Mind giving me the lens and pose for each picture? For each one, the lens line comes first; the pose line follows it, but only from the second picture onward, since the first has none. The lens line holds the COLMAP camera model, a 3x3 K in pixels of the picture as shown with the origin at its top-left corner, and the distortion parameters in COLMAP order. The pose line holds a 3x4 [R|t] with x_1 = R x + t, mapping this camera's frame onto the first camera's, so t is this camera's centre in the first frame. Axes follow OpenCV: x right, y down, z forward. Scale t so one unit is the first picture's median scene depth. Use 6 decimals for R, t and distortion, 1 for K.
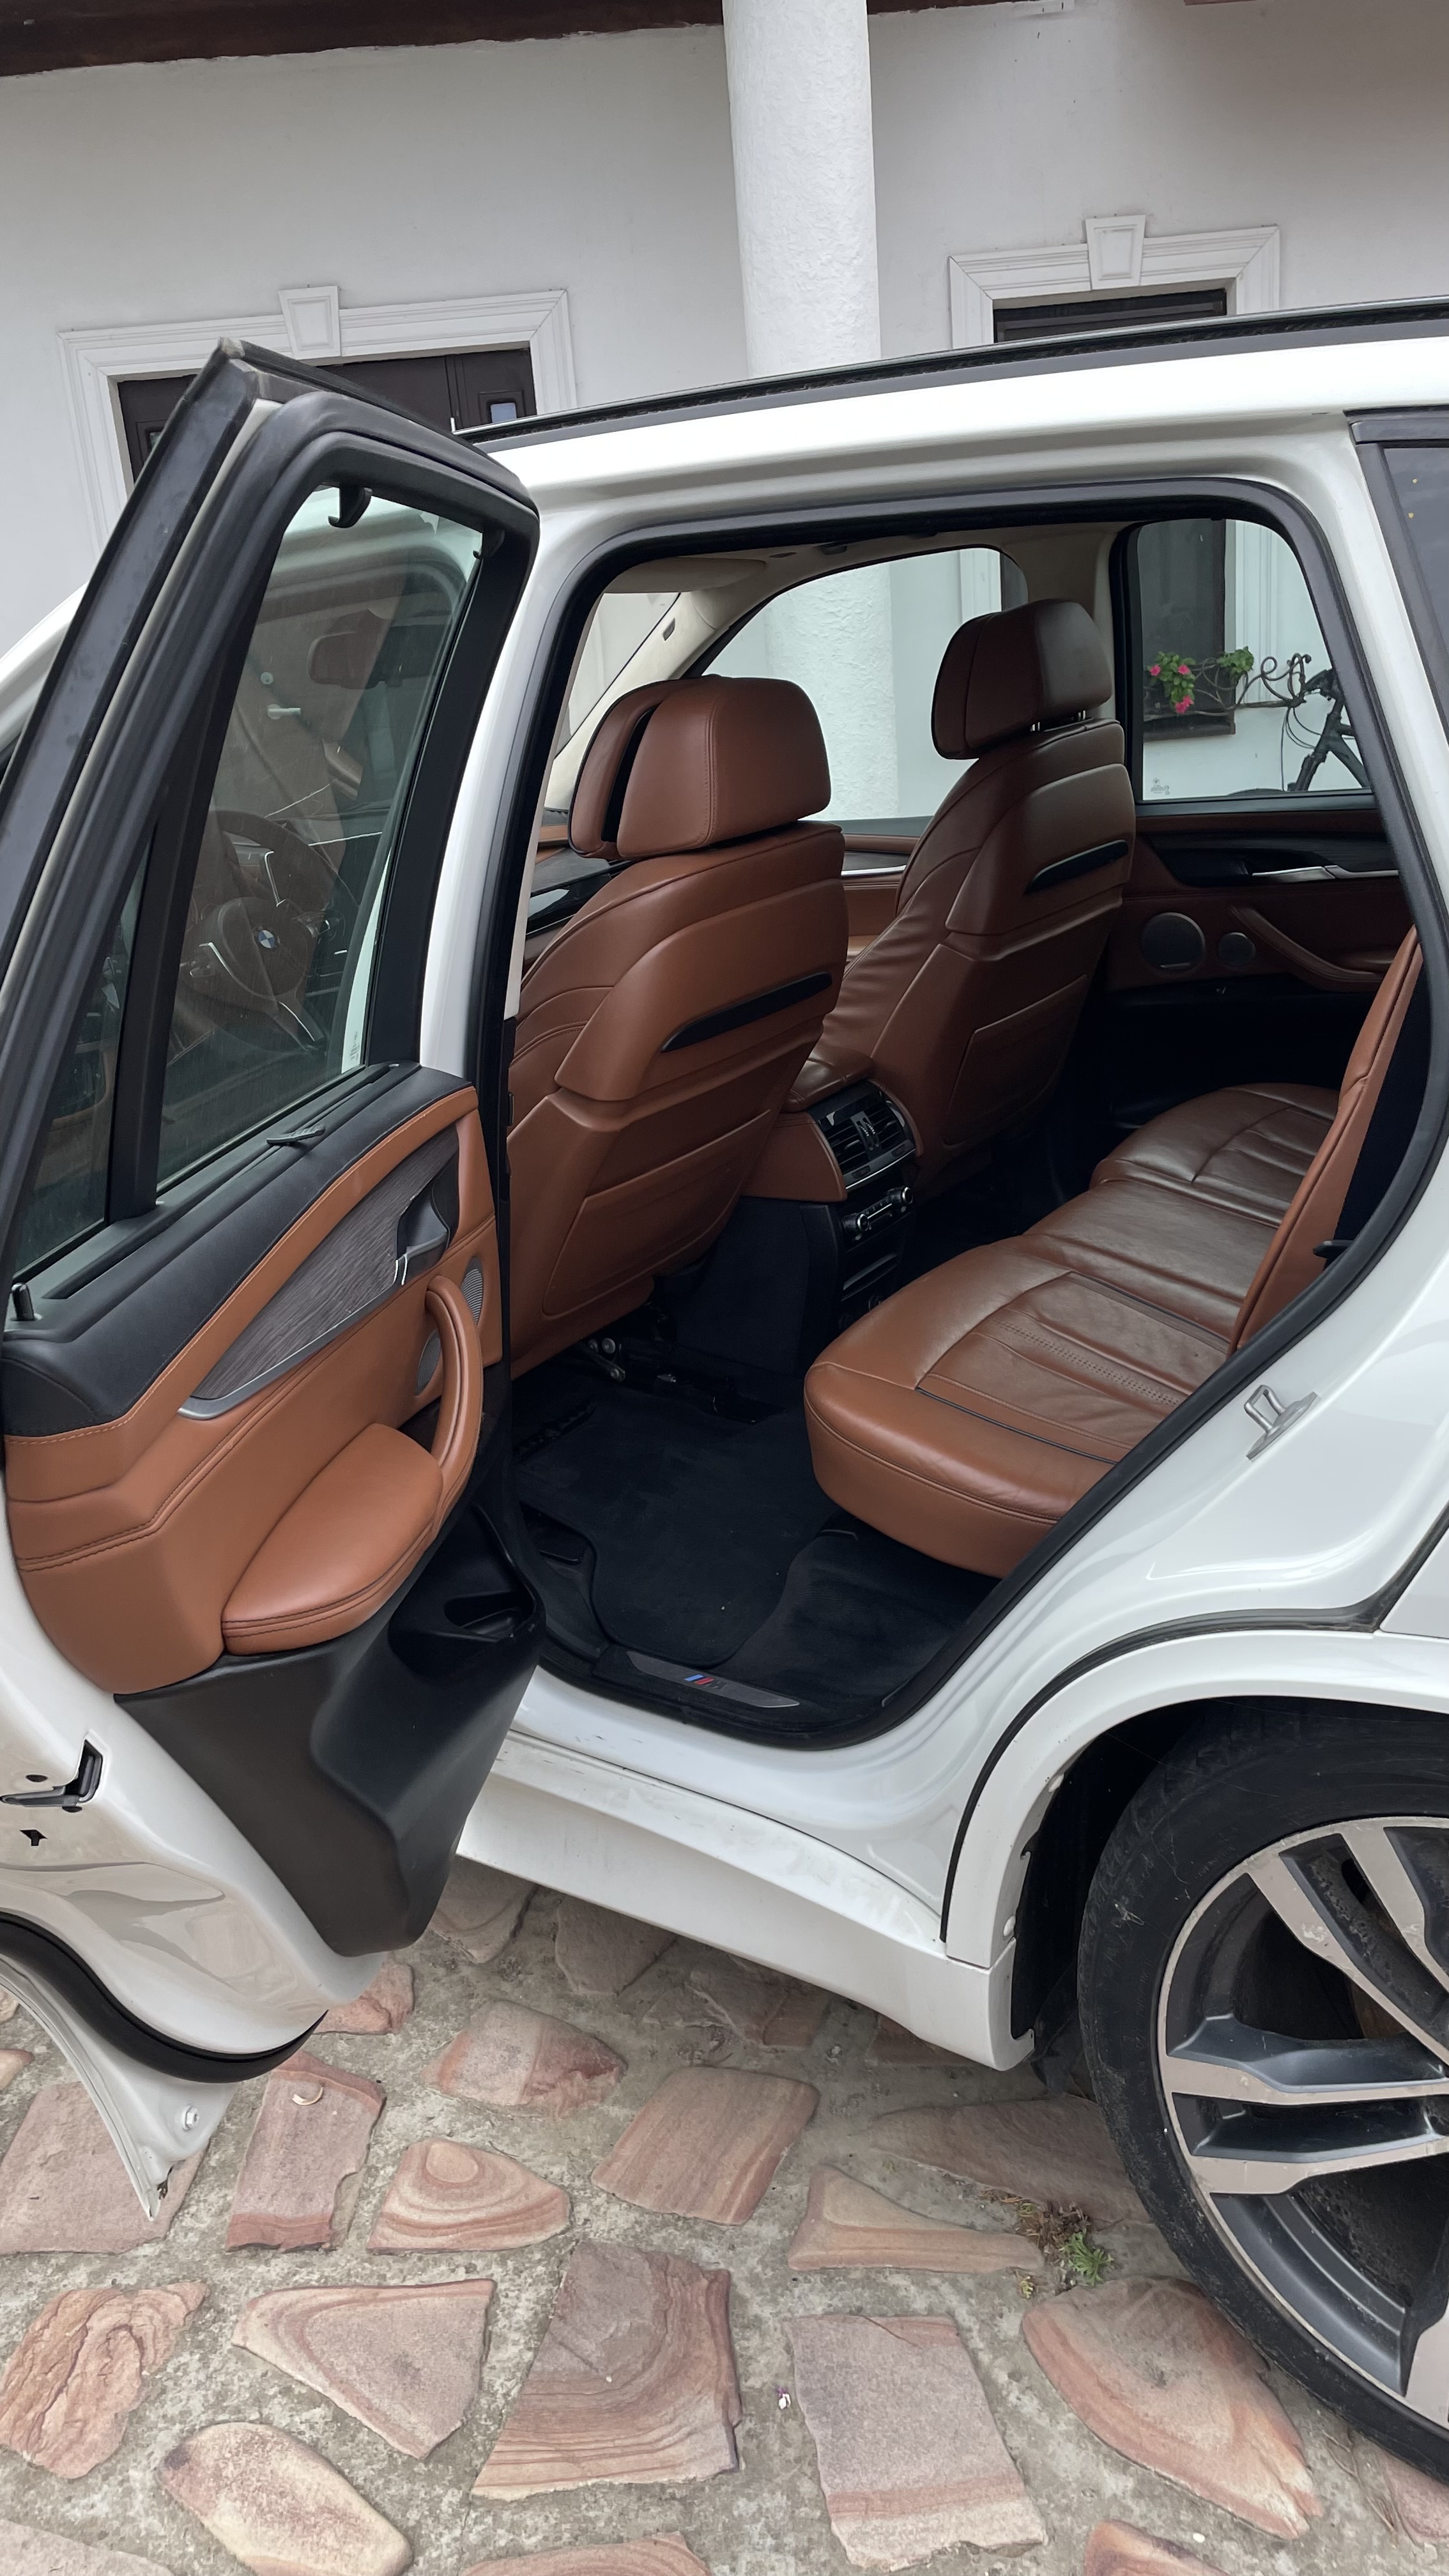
lens RADIAL K [[1979.1, 0, 730.3], [0, 1979.1, 1274.5], [0, 0, 1]] dist [0.027191, -0.034243]
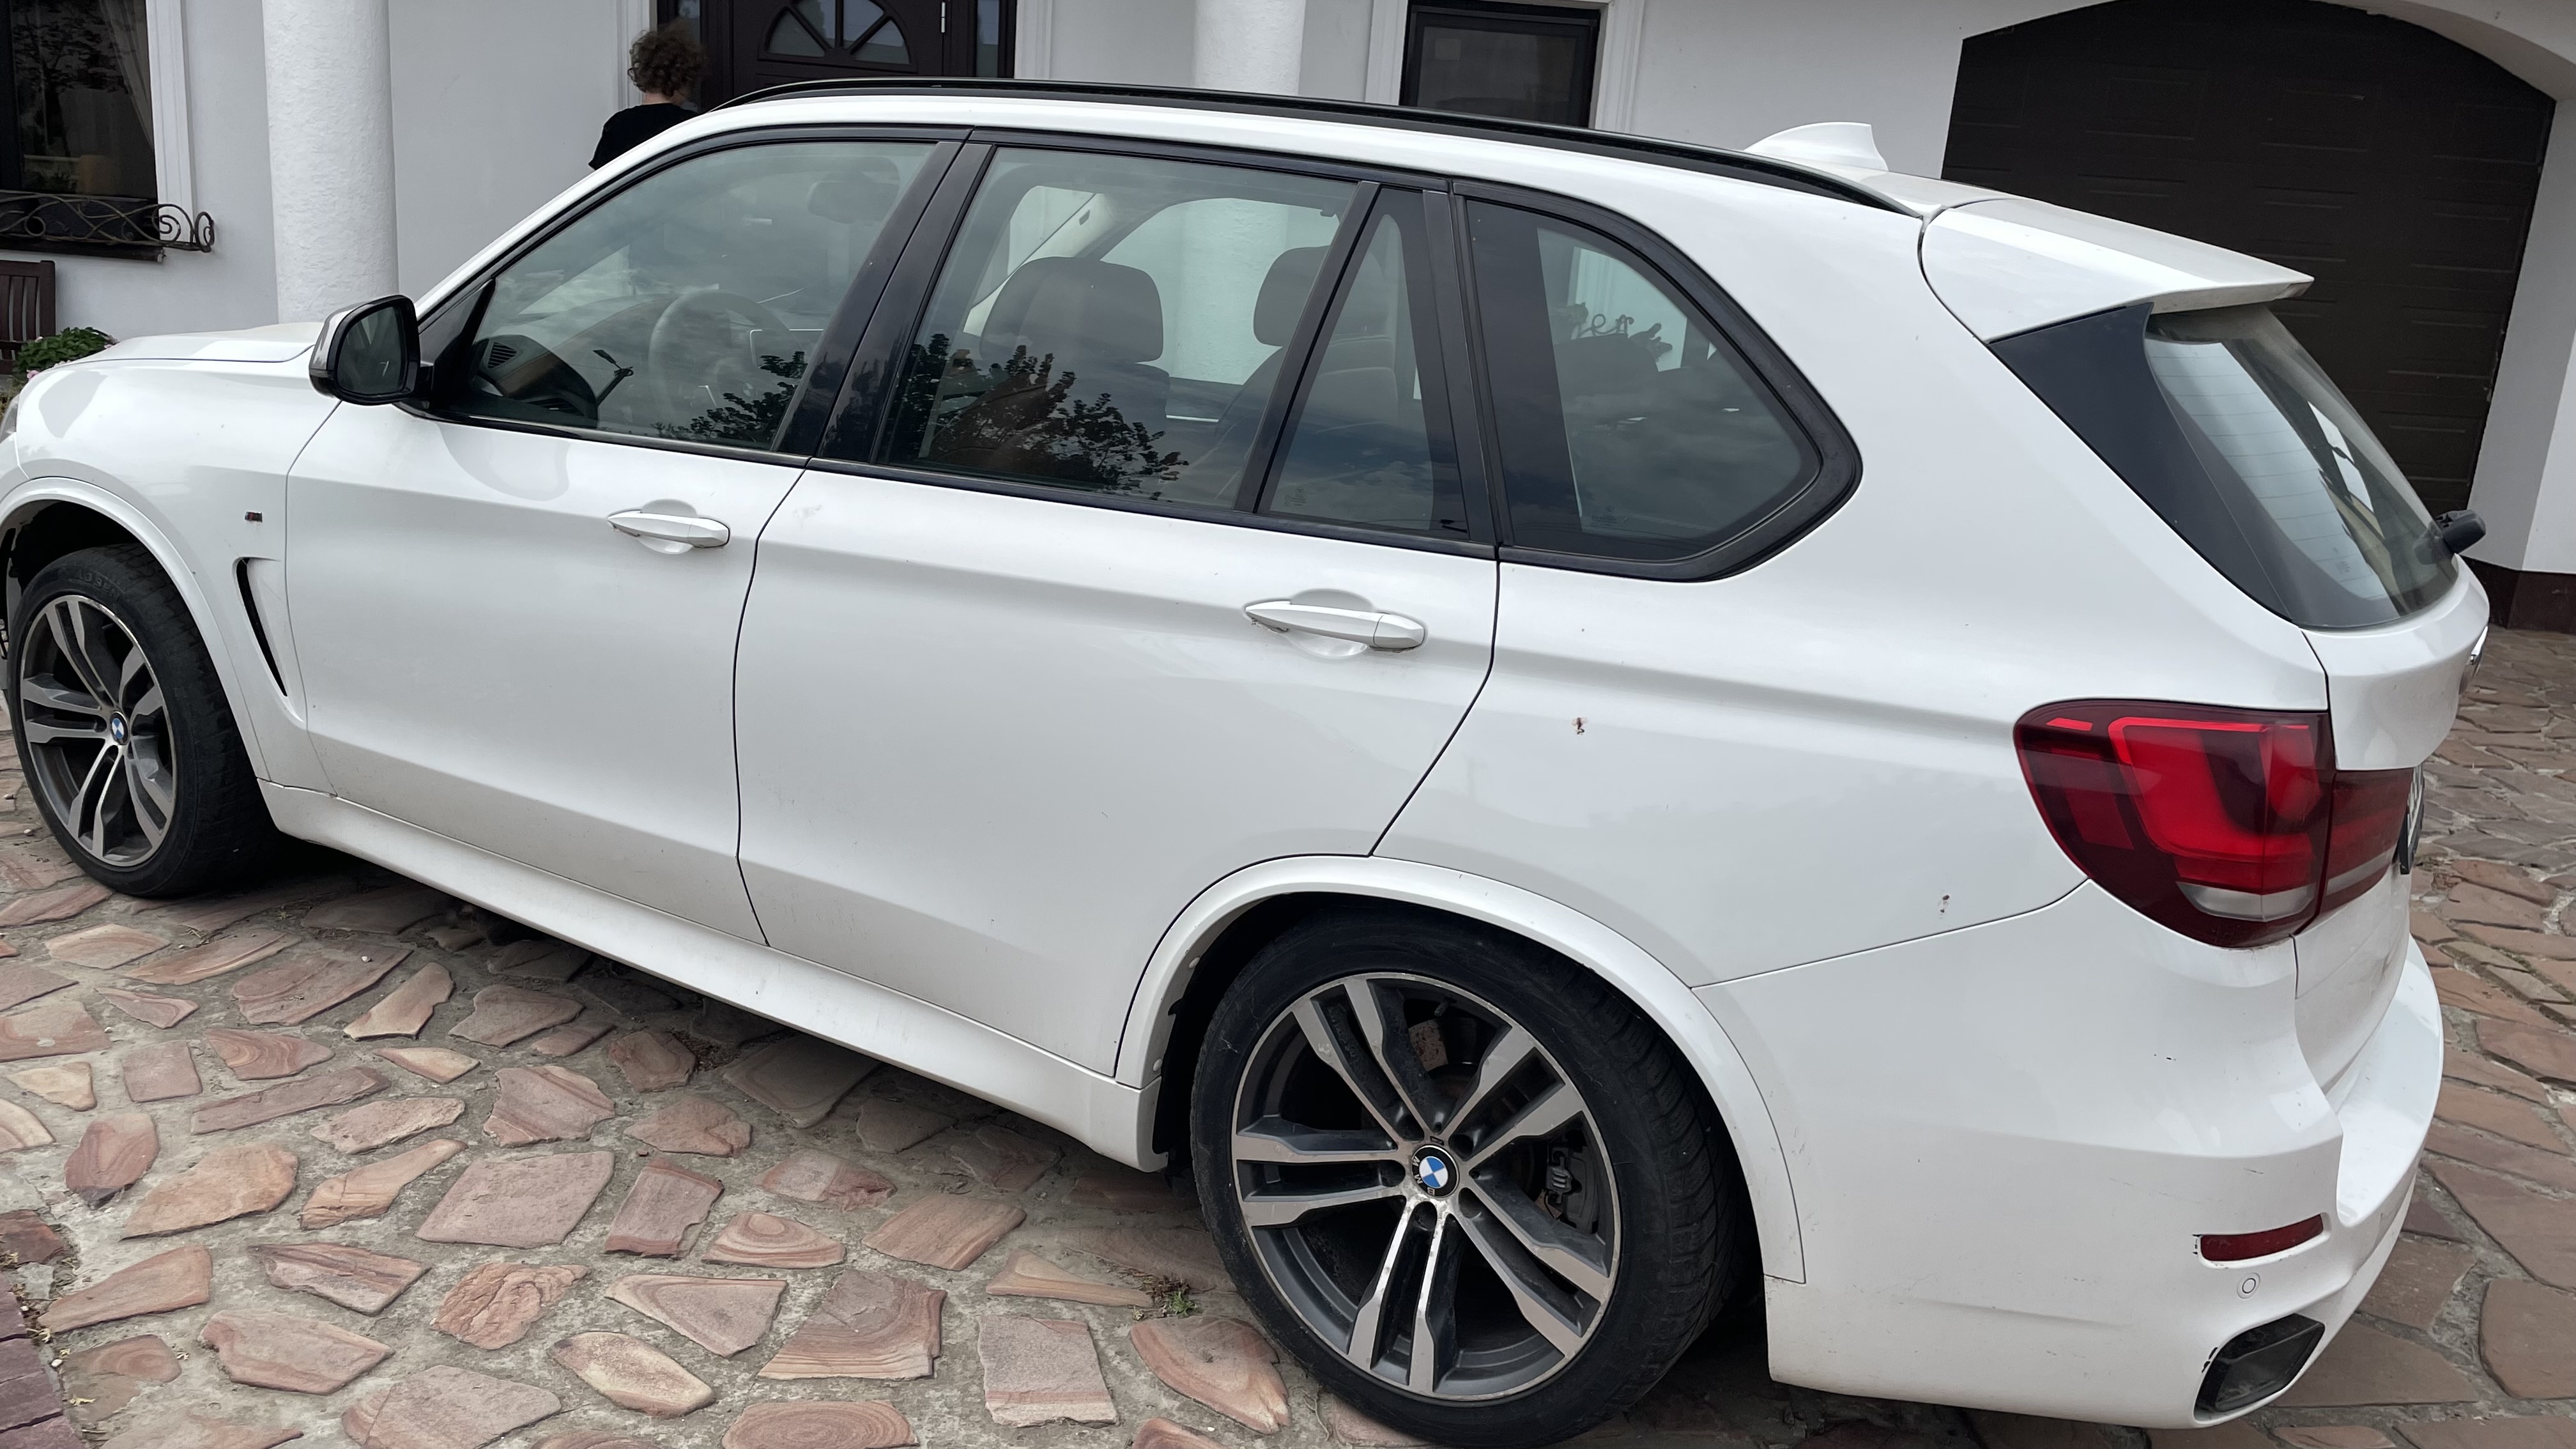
lens RADIAL K [[1979.1, 0, 1294.3], [0, 1979.1, 722.6], [0, 0, 1]] dist [0.027191, -0.034243]
pose [[0.986027, 0.141760, 0.087494, 0.069568], [-0.135878, 0.988256, -0.069904, 0.149934], [-0.096376, 0.057038, 0.993709, -0.565964]]
